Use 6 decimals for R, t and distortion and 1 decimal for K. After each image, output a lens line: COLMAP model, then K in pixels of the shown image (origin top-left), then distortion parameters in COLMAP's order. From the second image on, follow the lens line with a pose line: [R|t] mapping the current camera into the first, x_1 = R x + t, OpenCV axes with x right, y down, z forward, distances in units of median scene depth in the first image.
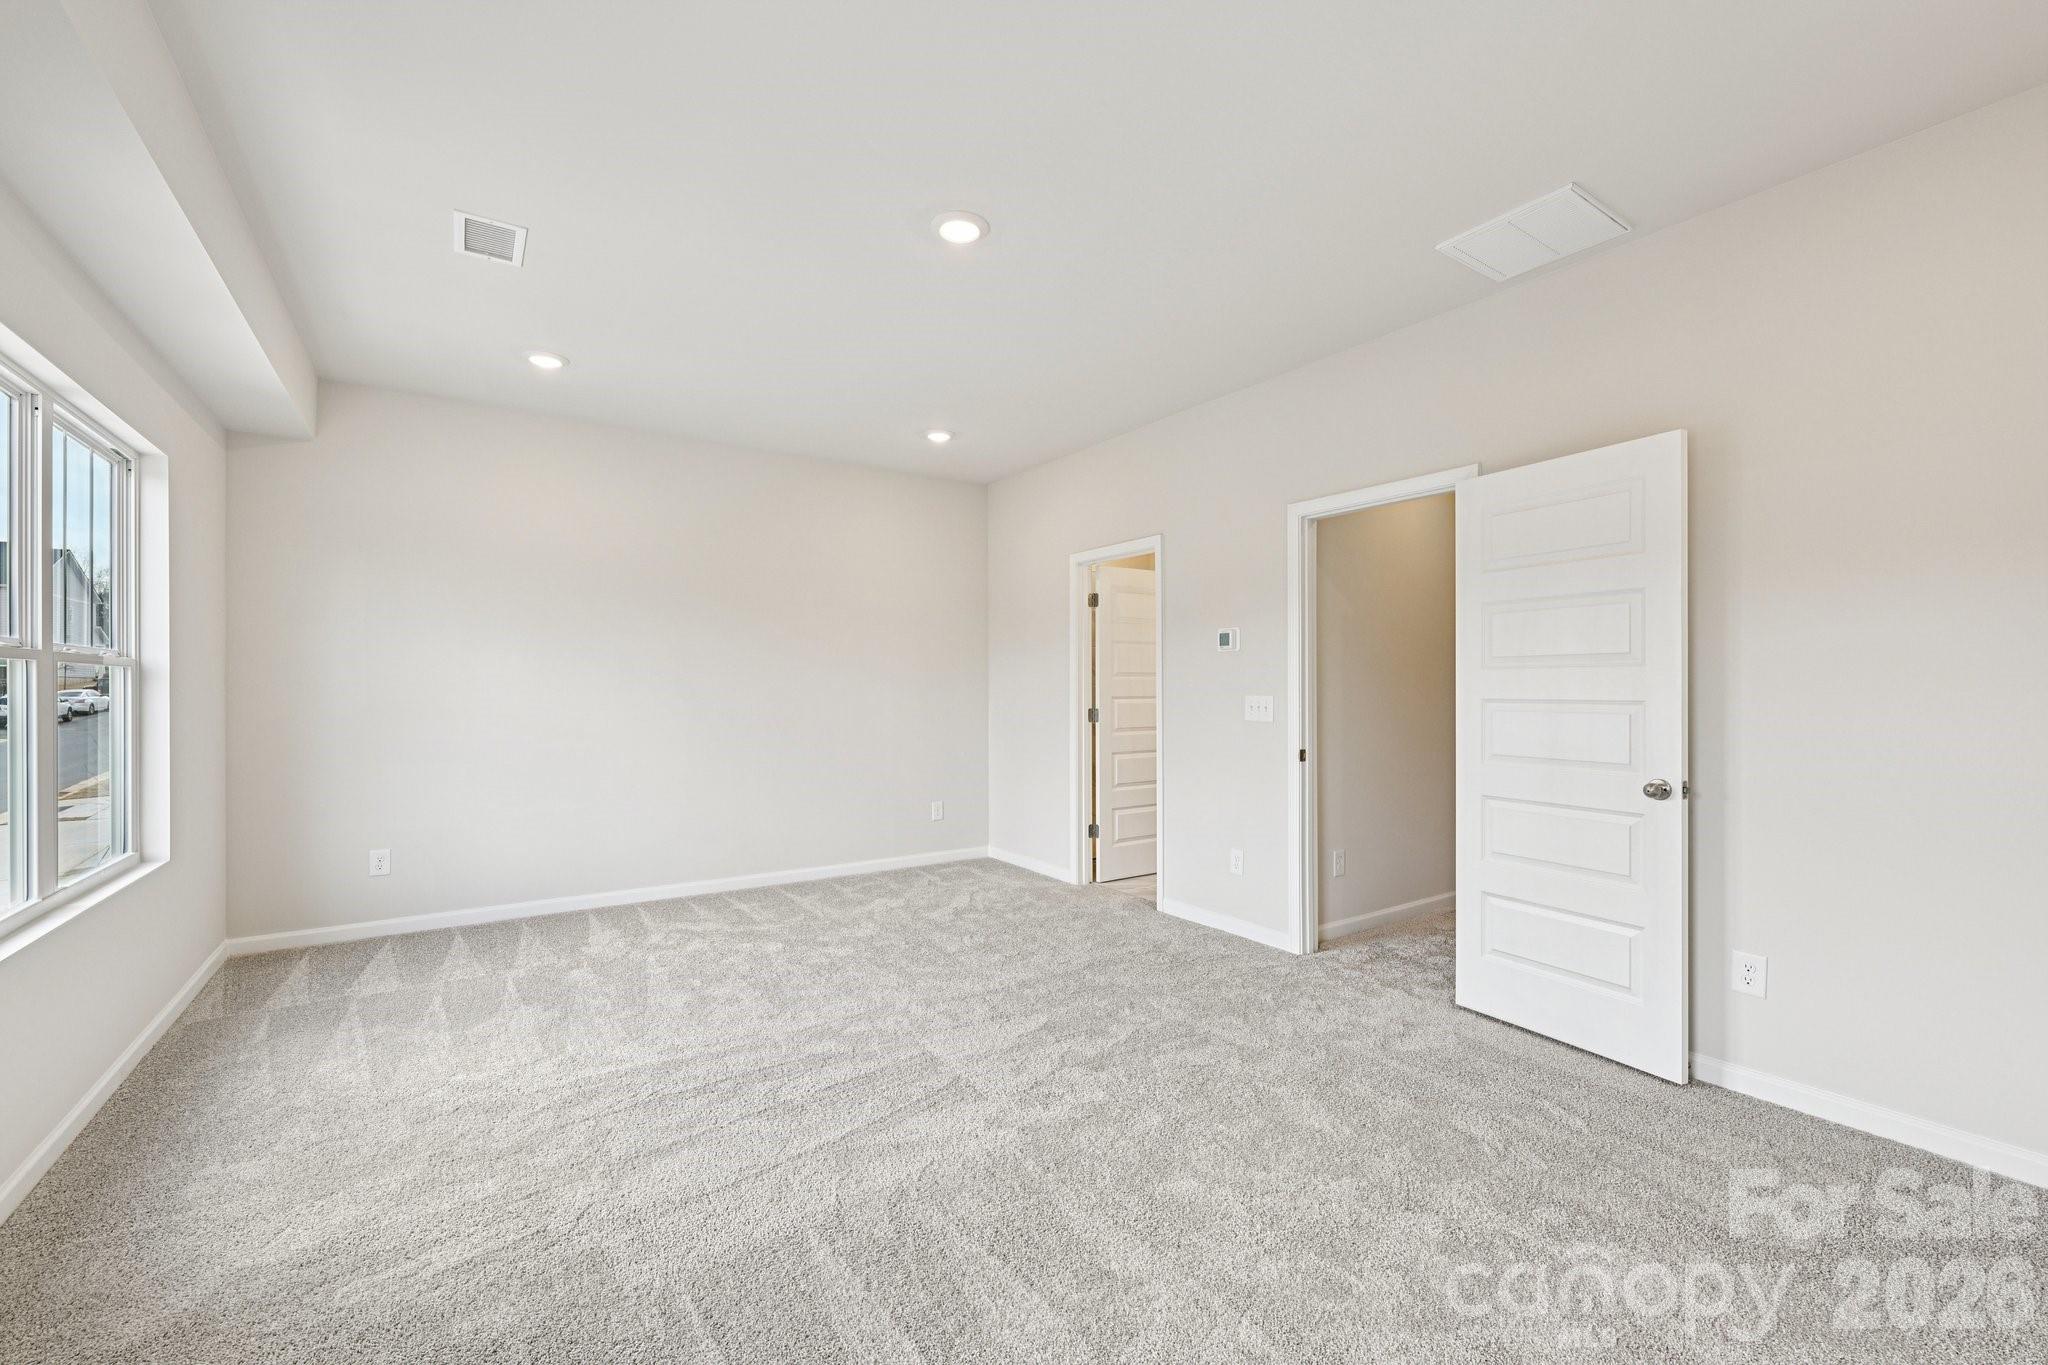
lens RADIAL K [[842.1, 0, 1024.0], [0, 842.1, 682.5], [0, 0, 1]] dist [-0.000525, -0.000052]
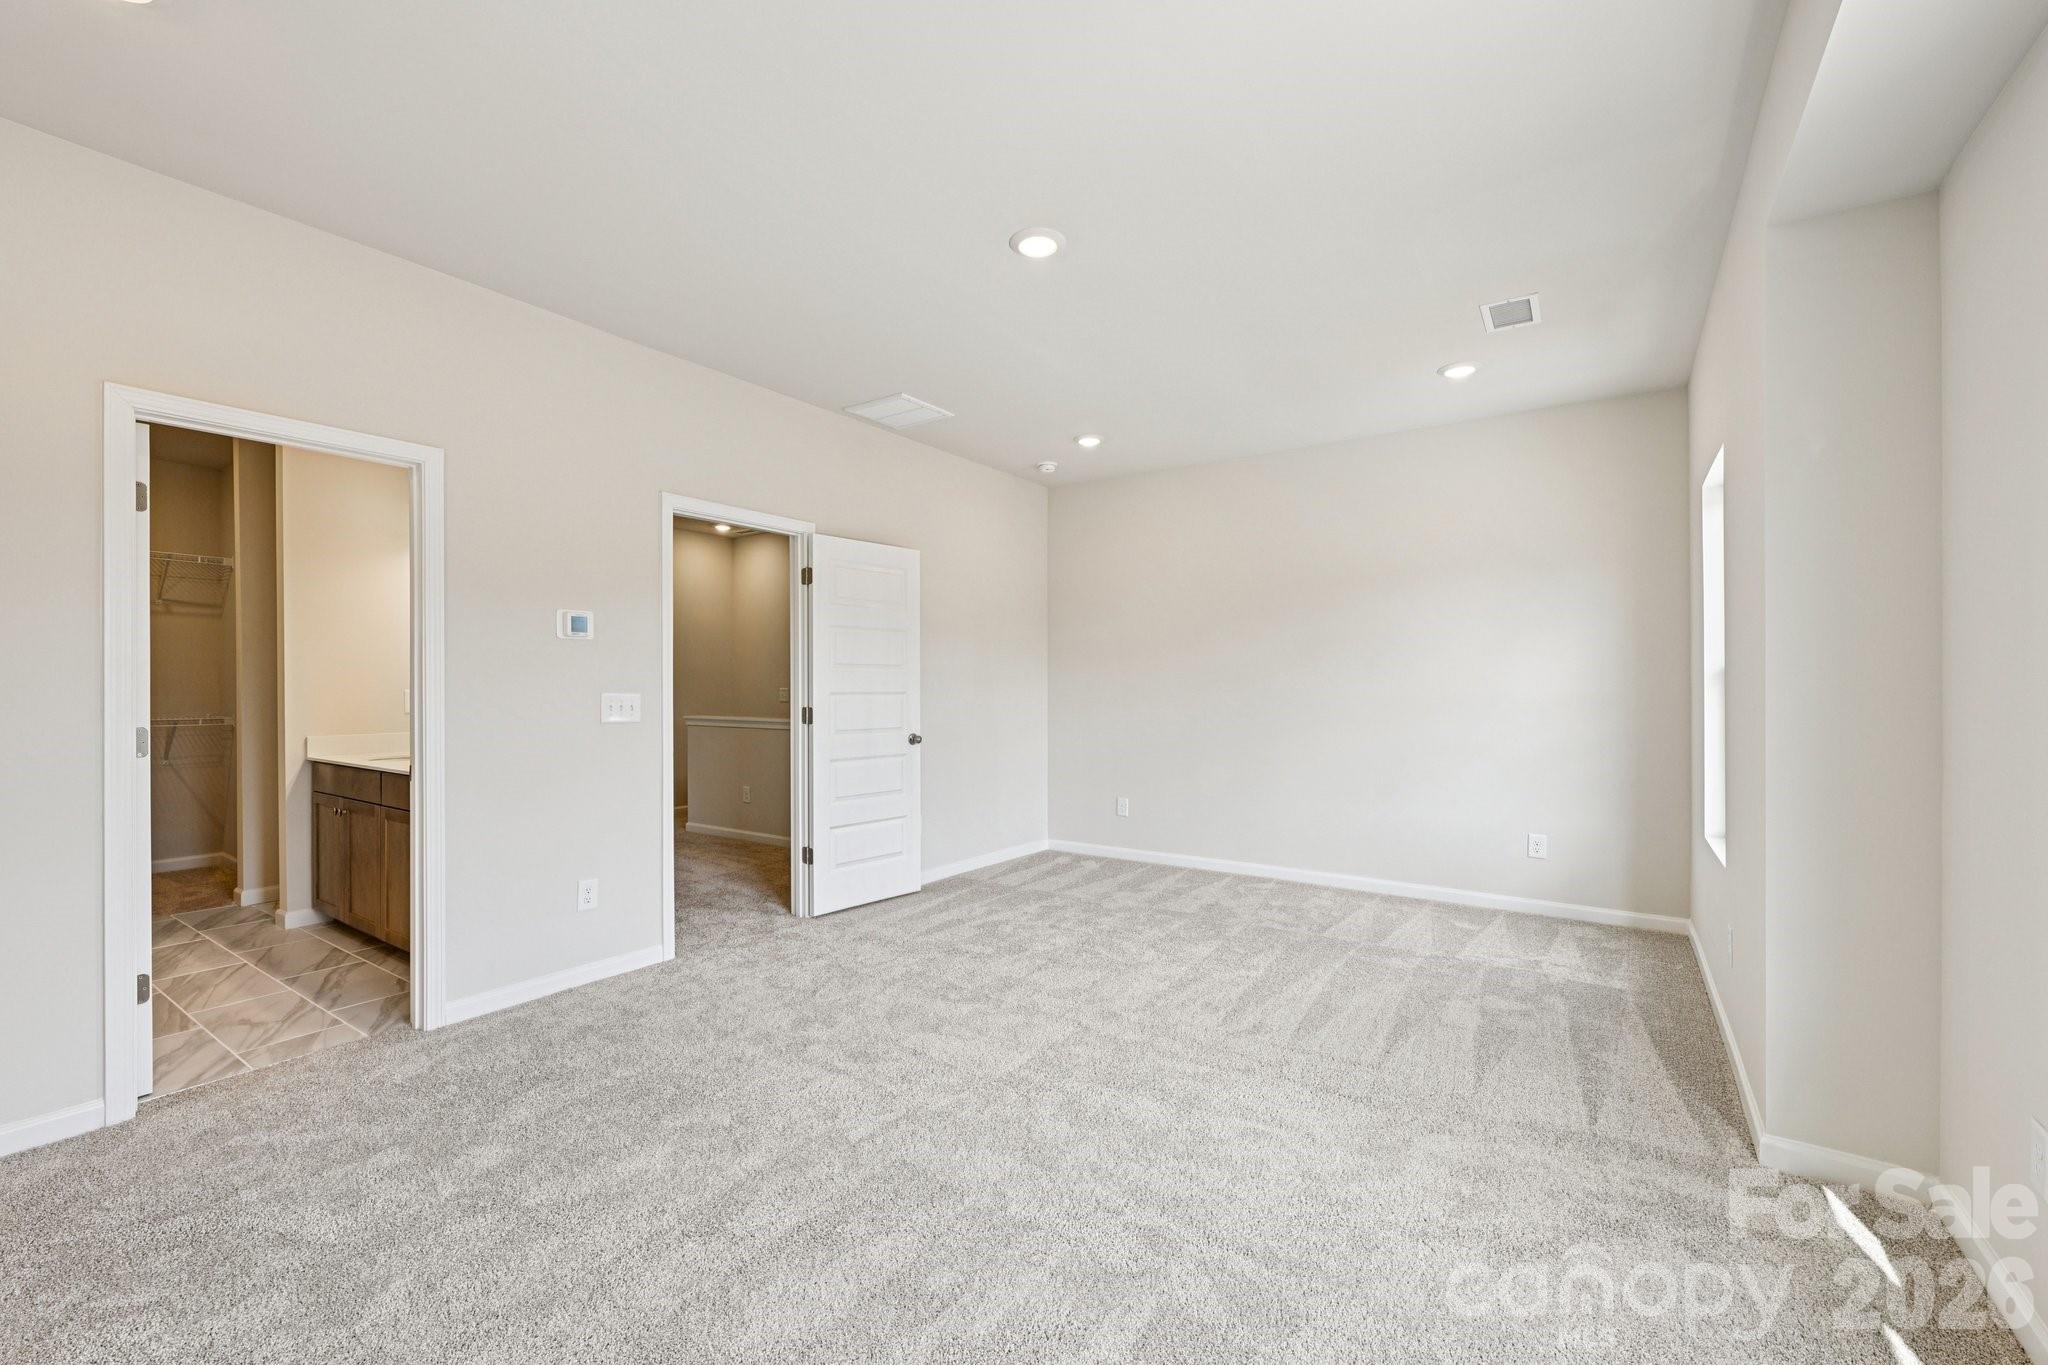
lens RADIAL K [[842.1, 0, 1024.0], [0, 842.1, 682.5], [0, 0, 1]] dist [-0.000525, -0.000052]
pose [[-0.351904, 0.007784, 0.936004, -0.765259], [0.000783, 0.999968, -0.008021, 0.012917], [-0.936036, -0.002089, -0.351899, 1.011865]]
